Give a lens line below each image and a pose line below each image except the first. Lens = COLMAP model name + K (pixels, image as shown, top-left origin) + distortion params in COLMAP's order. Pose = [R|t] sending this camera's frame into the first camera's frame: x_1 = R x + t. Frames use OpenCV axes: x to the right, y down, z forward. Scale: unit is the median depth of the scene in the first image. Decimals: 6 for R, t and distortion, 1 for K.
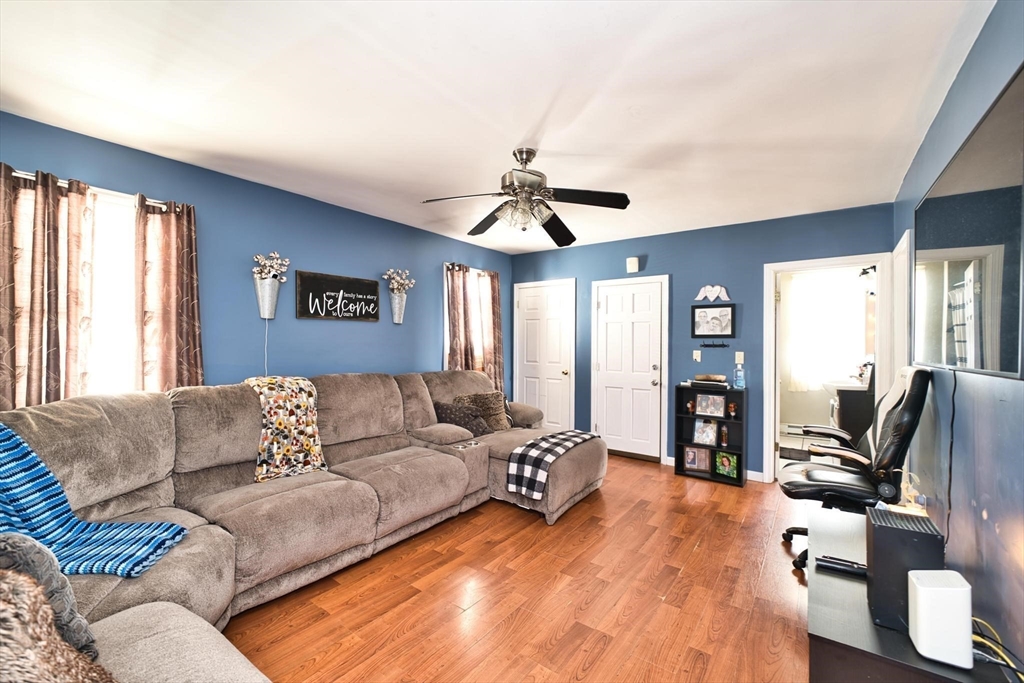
lens RADIAL K [[416.1, 0, 512.0], [0, 416.1, 341.5], [0, 0, 1]] dist [0.000004, 0.000054]
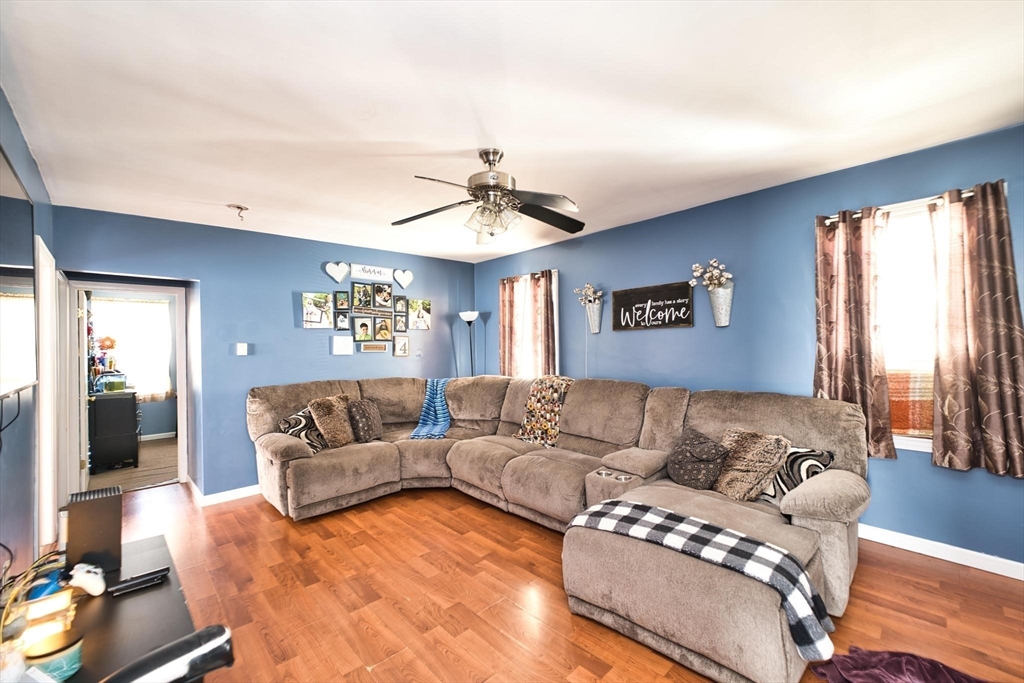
lens RADIAL K [[417.6, 0, 512.0], [0, 417.6, 341.5], [0, 0, 1]] dist [-0.008244, 0.000131]
pose [[-0.175712, -0.018337, -0.984271, 0.684315], [0.015717, 0.999647, -0.021430, -0.003751], [0.984316, -0.019235, -0.175362, 0.866099]]
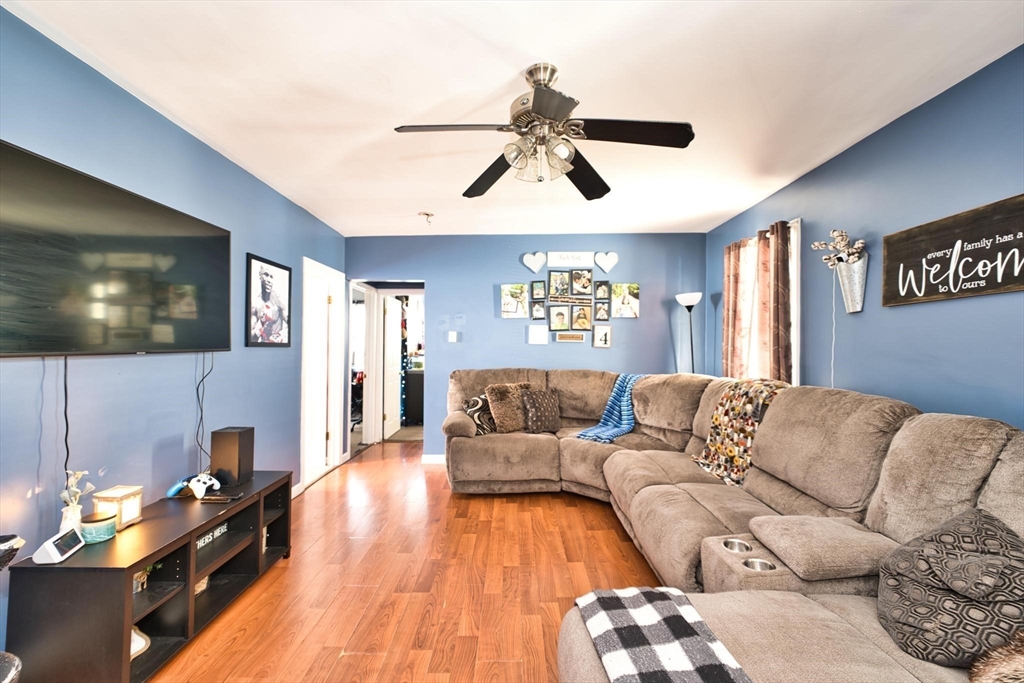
lens RADIAL K [[417.6, 0, 512.0], [0, 417.6, 341.5], [0, 0, 1]] dist [-0.008244, 0.000131]
pose [[-0.804986, -0.018536, -0.593004, 0.354074], [-0.009272, 0.999783, -0.018666, 0.018013], [0.593221, -0.009527, -0.804983, 1.112417]]
